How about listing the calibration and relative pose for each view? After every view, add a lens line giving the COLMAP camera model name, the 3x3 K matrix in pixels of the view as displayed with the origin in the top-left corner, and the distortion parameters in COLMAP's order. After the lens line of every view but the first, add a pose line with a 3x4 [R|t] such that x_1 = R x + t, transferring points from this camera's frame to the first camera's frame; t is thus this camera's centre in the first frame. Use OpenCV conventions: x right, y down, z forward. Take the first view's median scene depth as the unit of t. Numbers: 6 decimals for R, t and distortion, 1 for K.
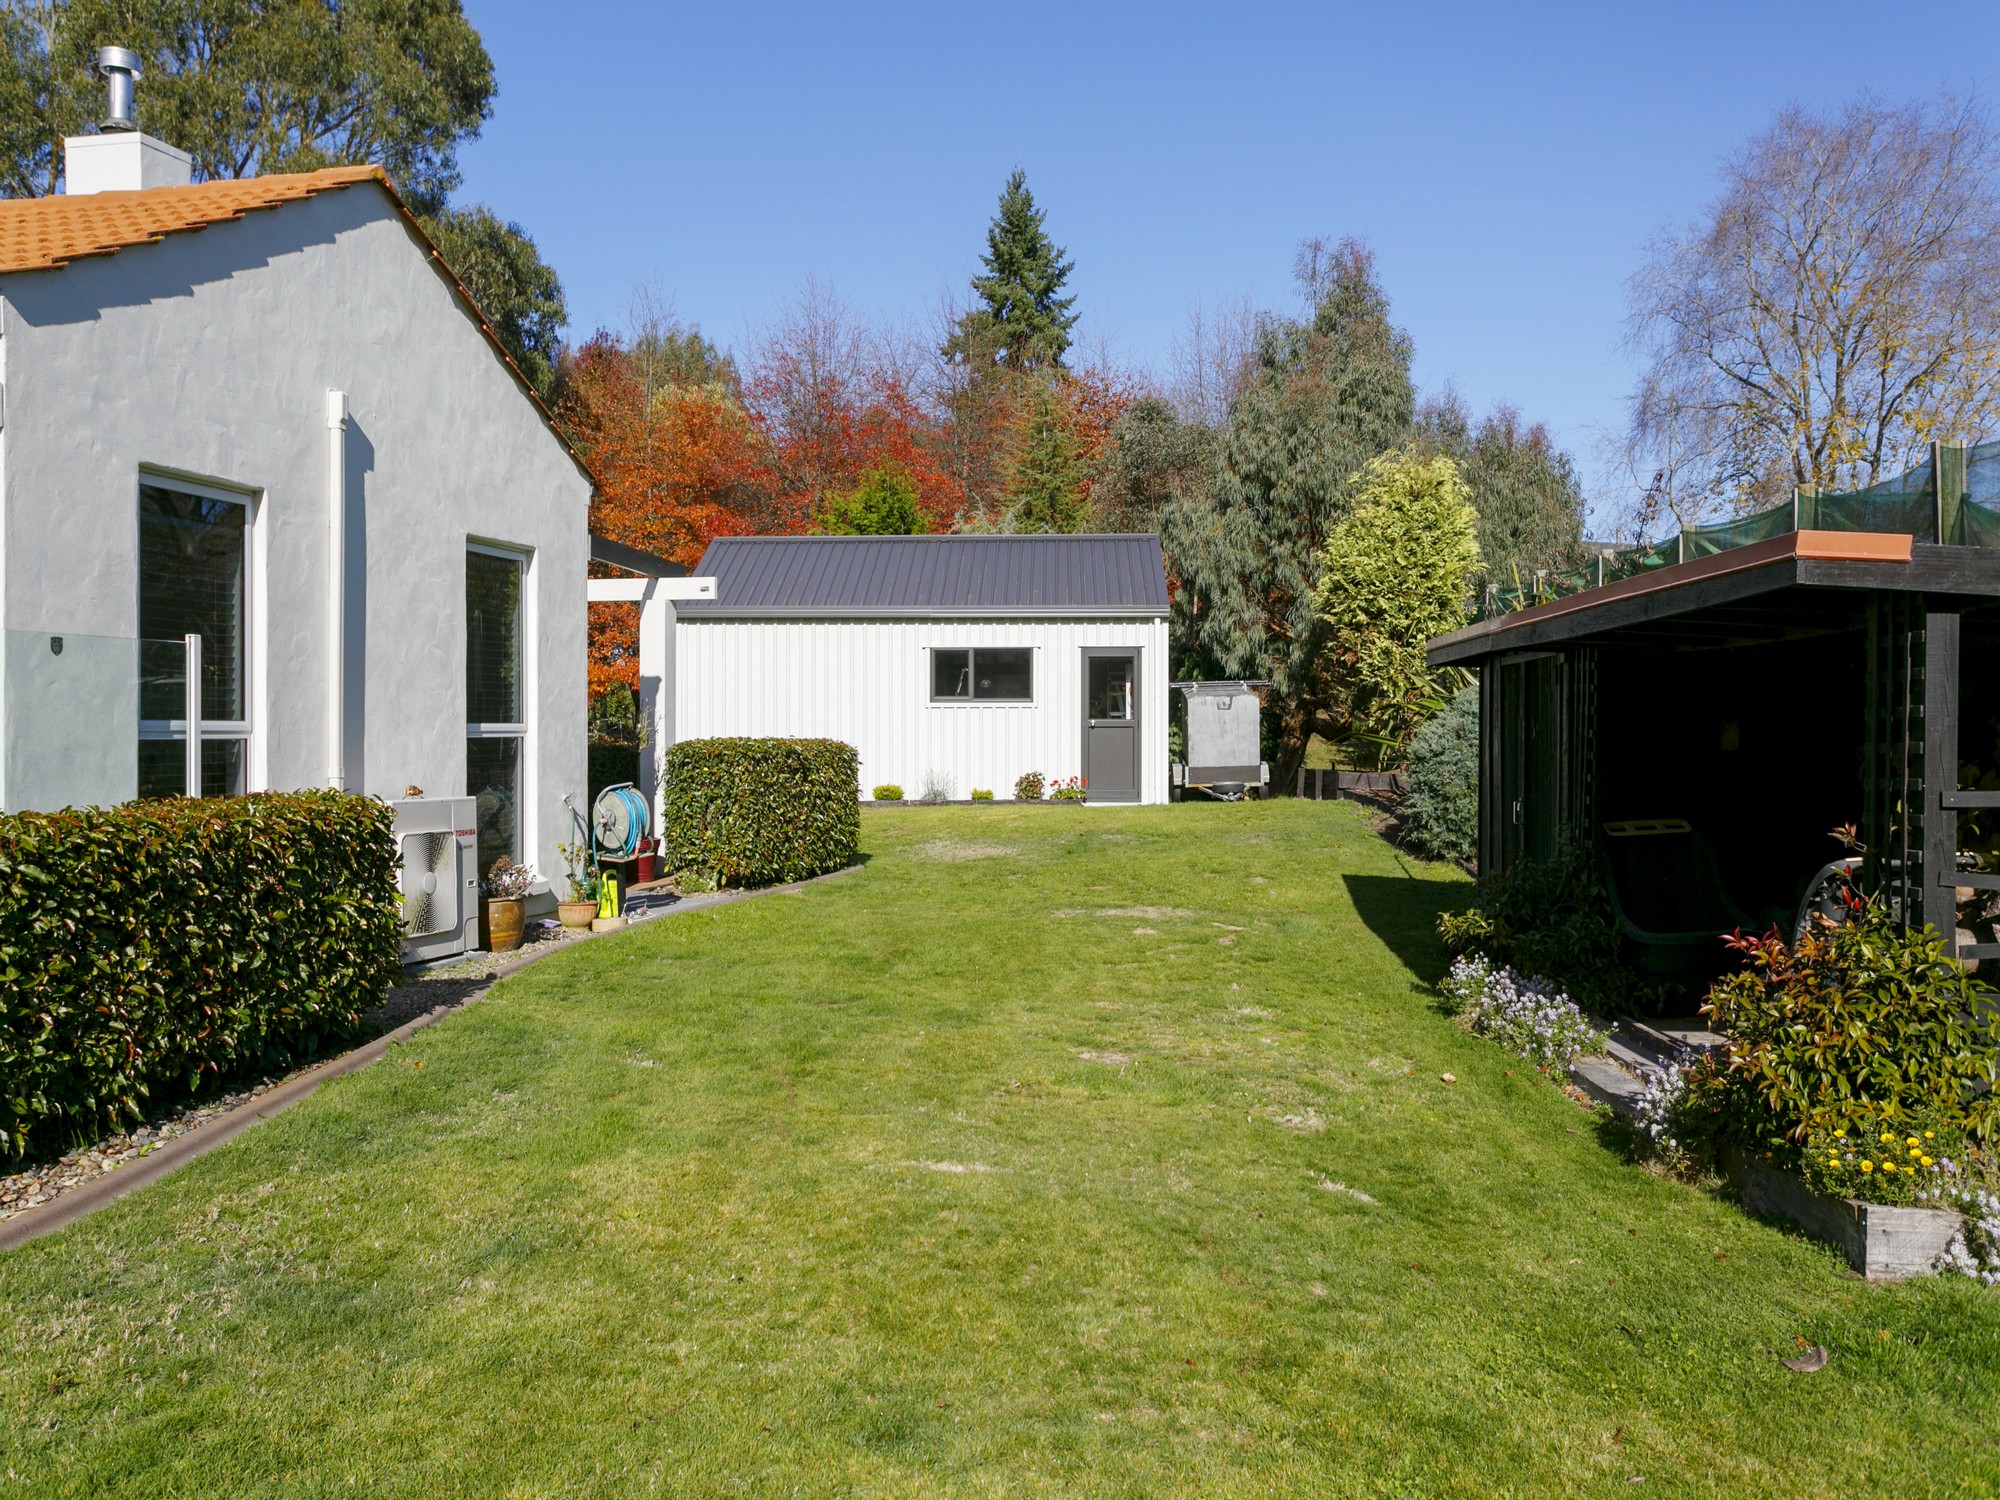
lens RADIAL K [[1573.2, 0, 998.4], [0, 1573.2, 757.1], [0, 0, 1]] dist [0.103472, 0.006016]
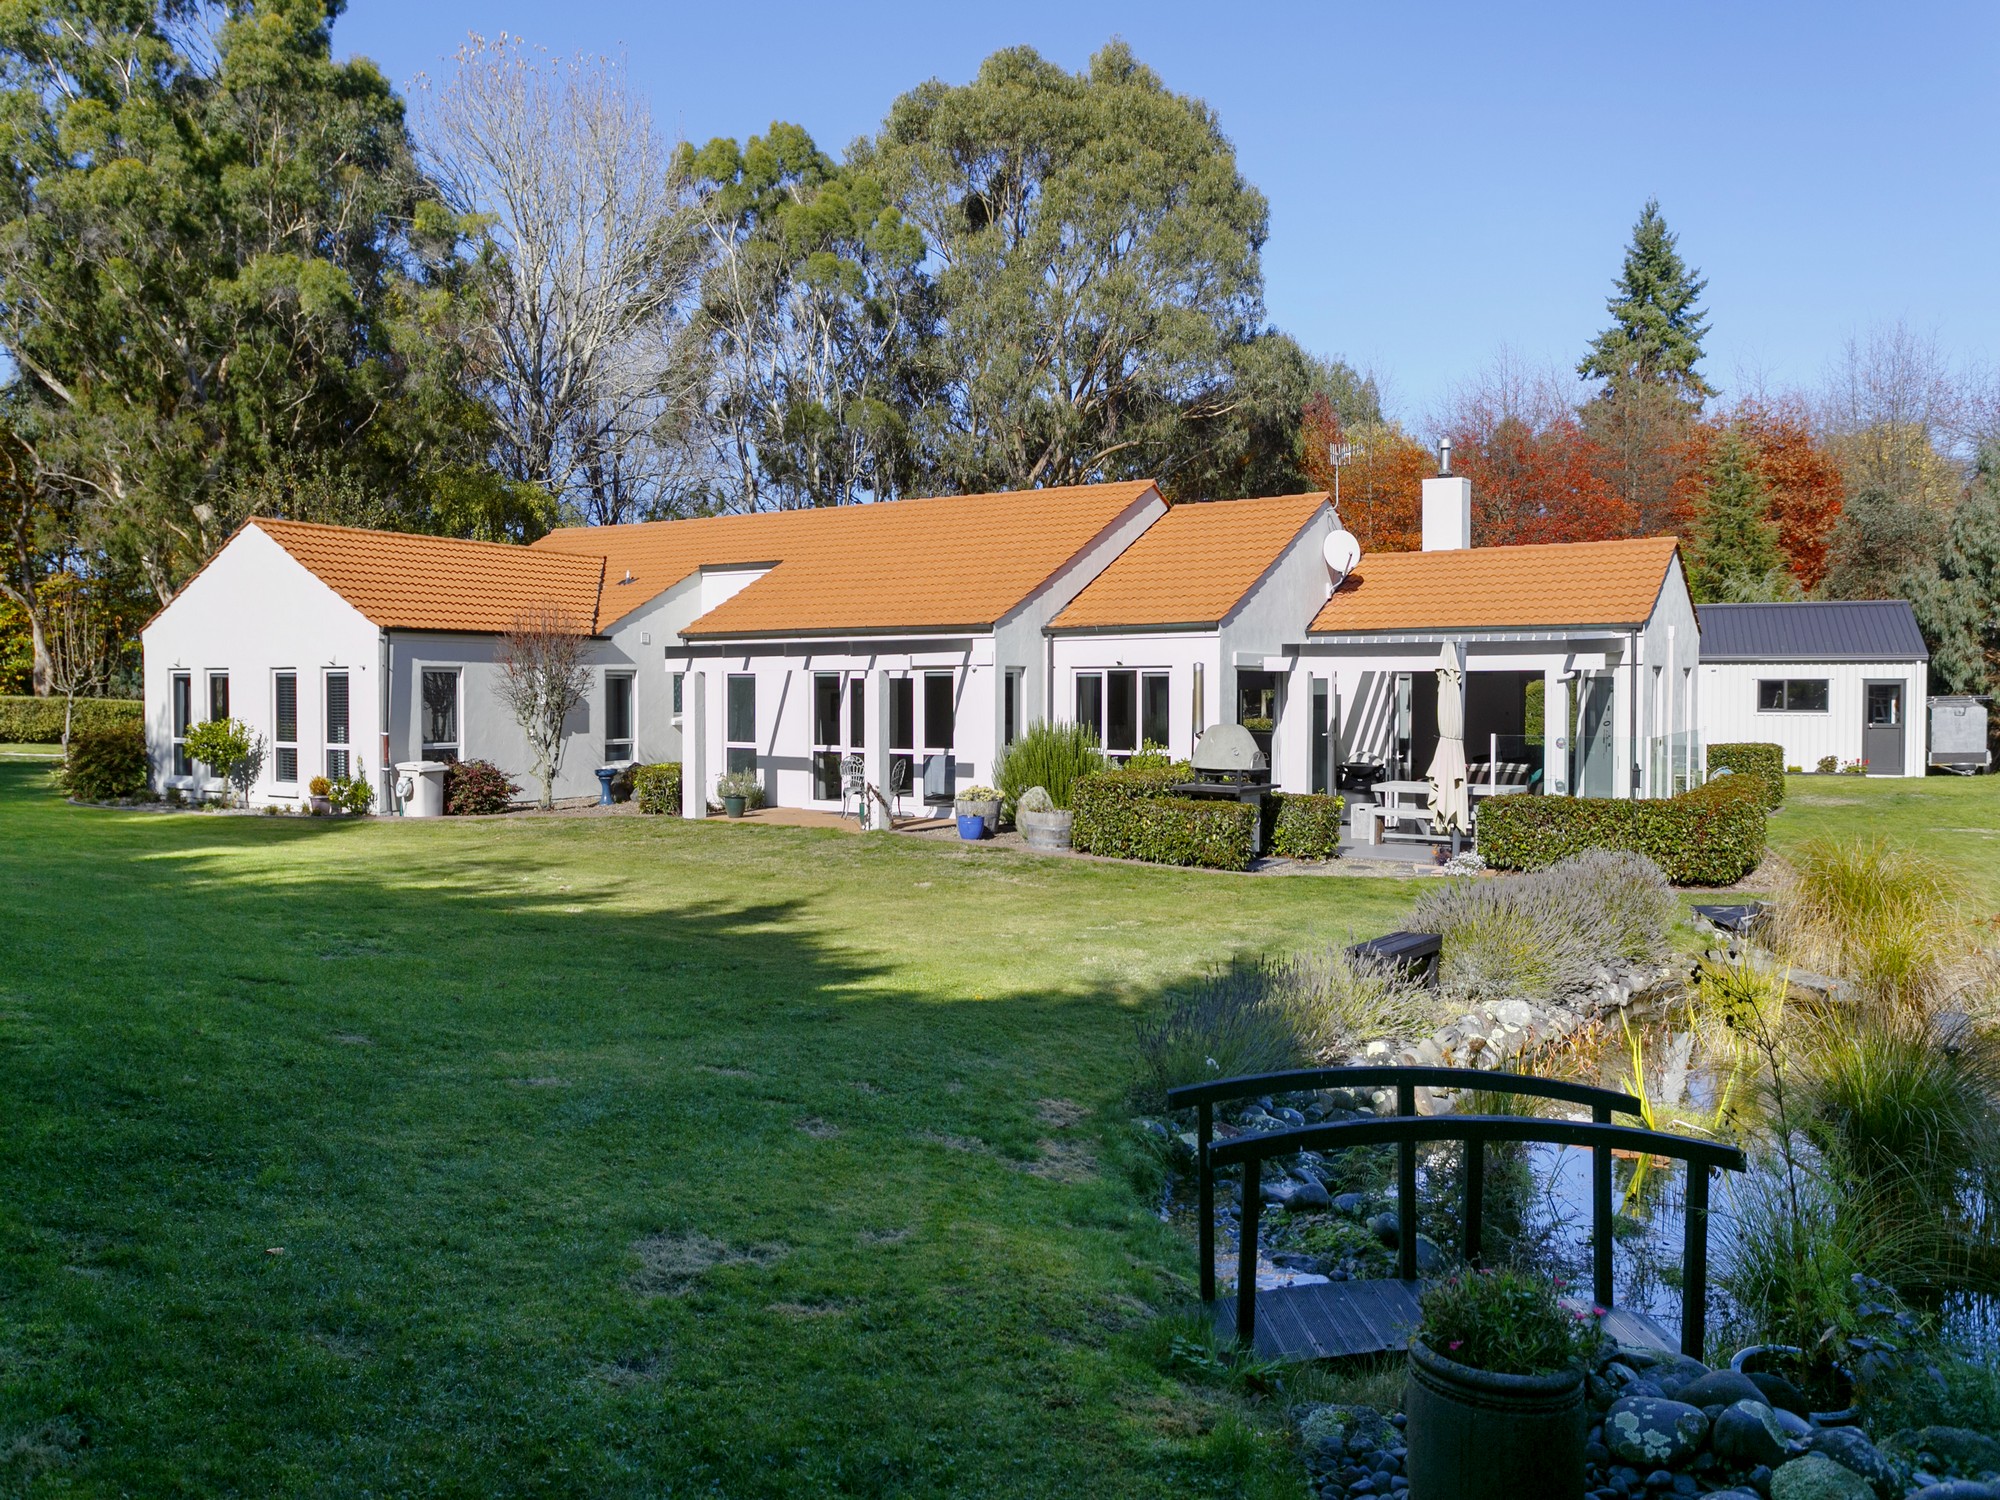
lens RADIAL K [[1486.8, 0, 1001.3], [0, 1486.8, 752.7], [0, 0, 1]] dist [0.016076, 0.003392]
pose [[0.939452, 0.019551, -0.342123, -0.212787], [-0.010924, 0.999572, 0.027126, -0.021840], [0.342507, -0.021747, 0.939264, -0.632269]]
